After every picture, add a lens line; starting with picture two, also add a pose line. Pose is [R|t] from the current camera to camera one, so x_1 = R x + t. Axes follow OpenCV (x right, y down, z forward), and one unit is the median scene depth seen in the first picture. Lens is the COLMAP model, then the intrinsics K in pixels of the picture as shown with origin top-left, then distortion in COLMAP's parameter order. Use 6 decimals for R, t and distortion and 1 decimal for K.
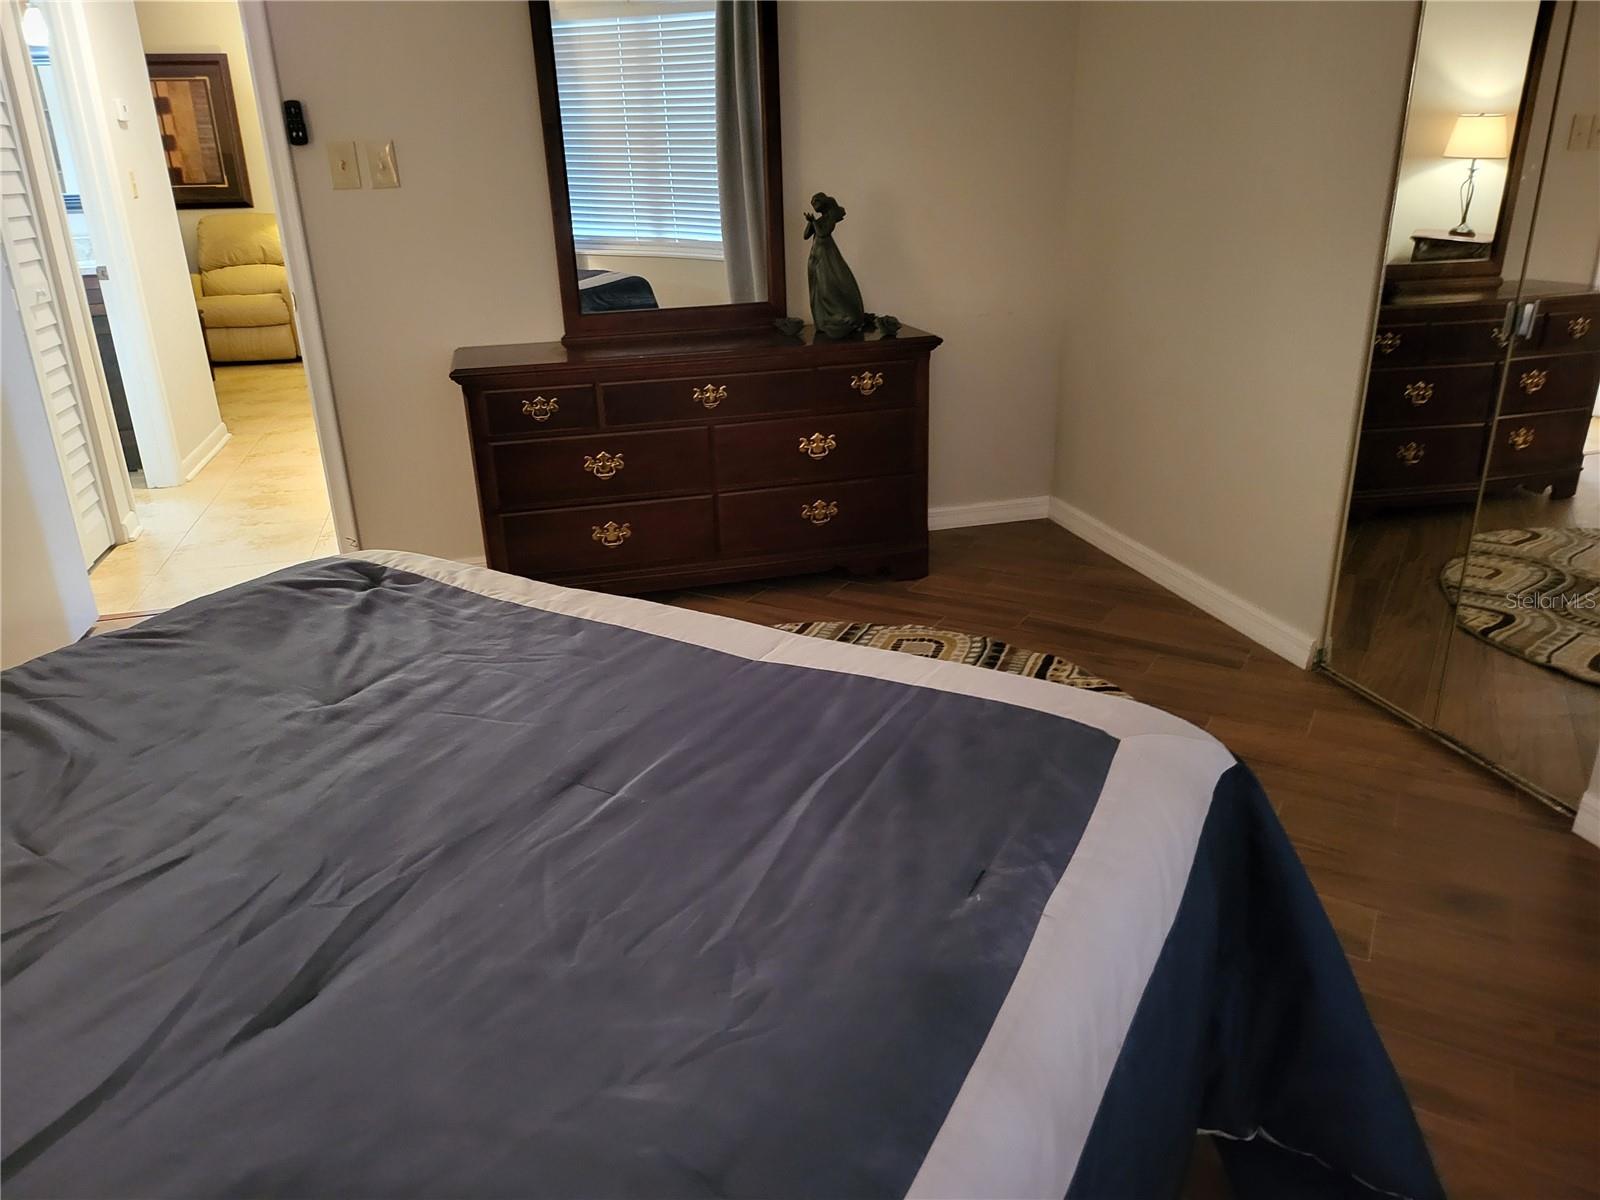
lens RADIAL K [[1131.9, 0, 801.7], [0, 1131.9, 598.1], [0, 0, 1]] dist [0.002796, -0.007231]
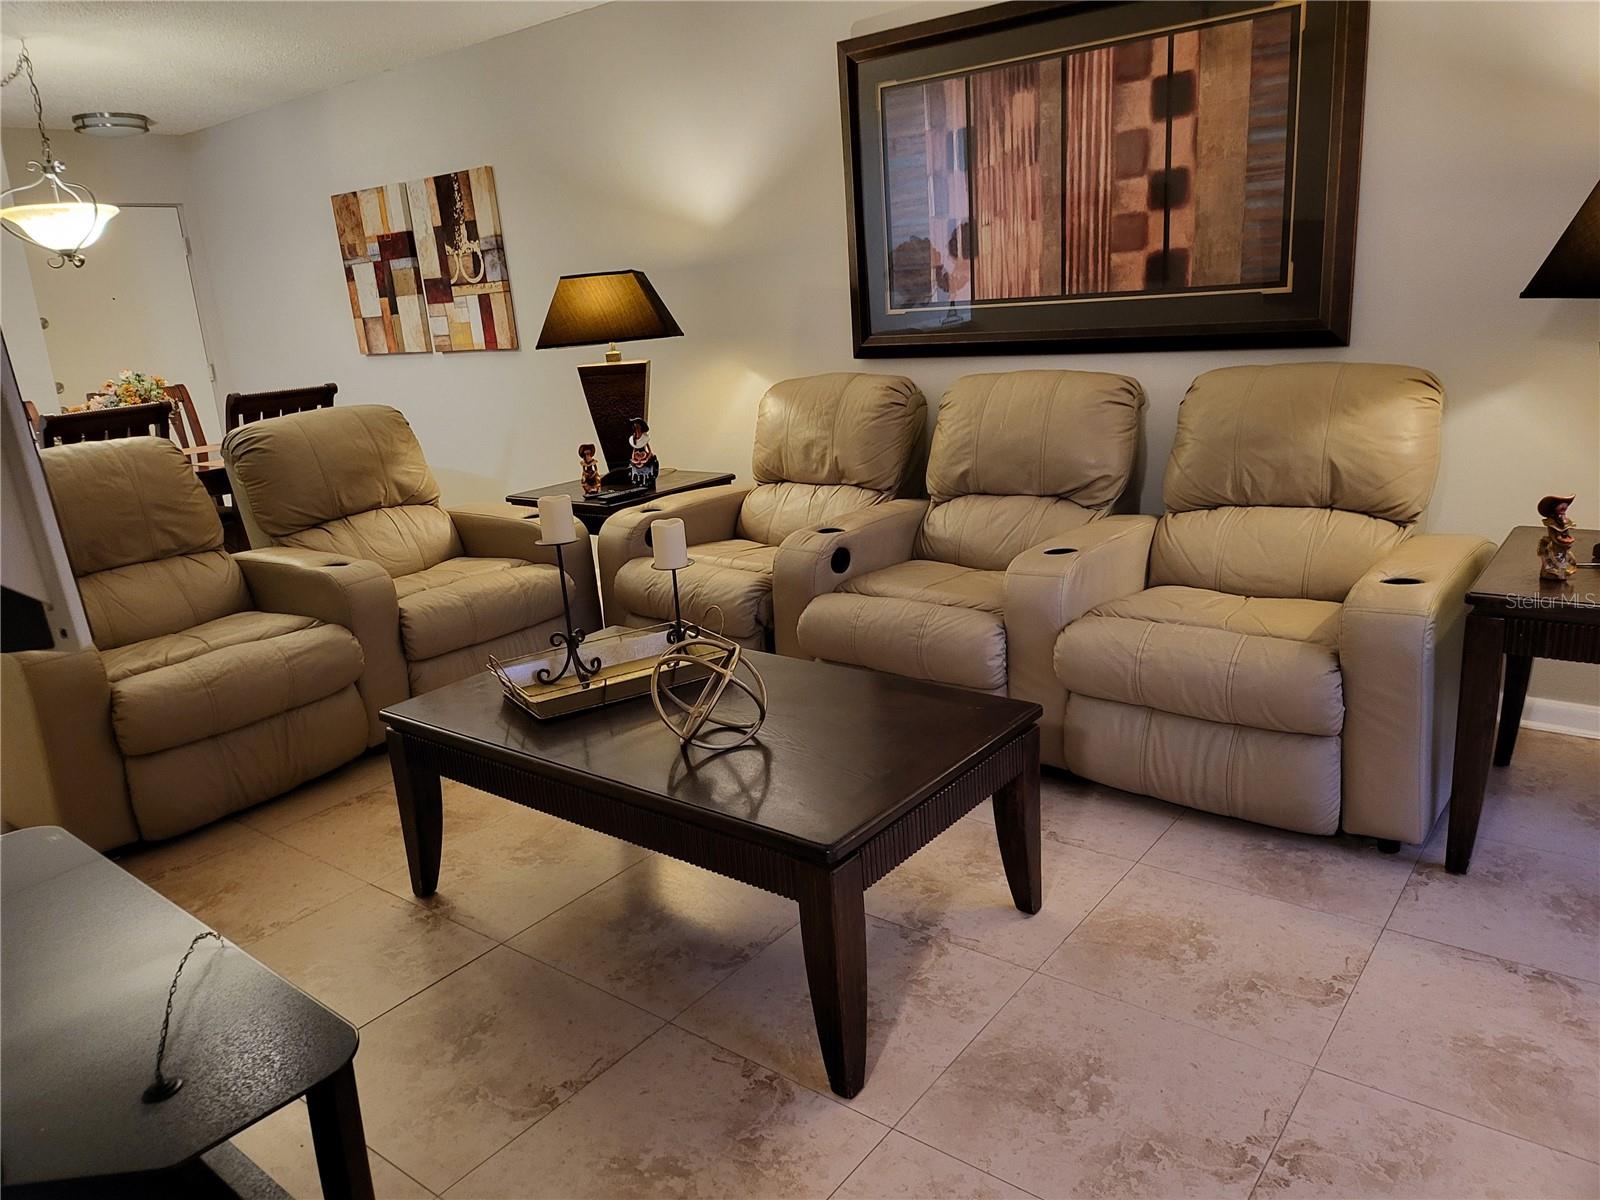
lens RADIAL K [[1131.9, 0, 798.0], [0, 1131.9, 598.5], [0, 0, 1]] dist [0.002796, -0.007231]
pose [[0.597253, 0.191705, -0.778806, -0.297445], [-0.239772, 0.969286, 0.054715, -0.250258], [0.765375, 0.154057, 0.624874, 0.666673]]
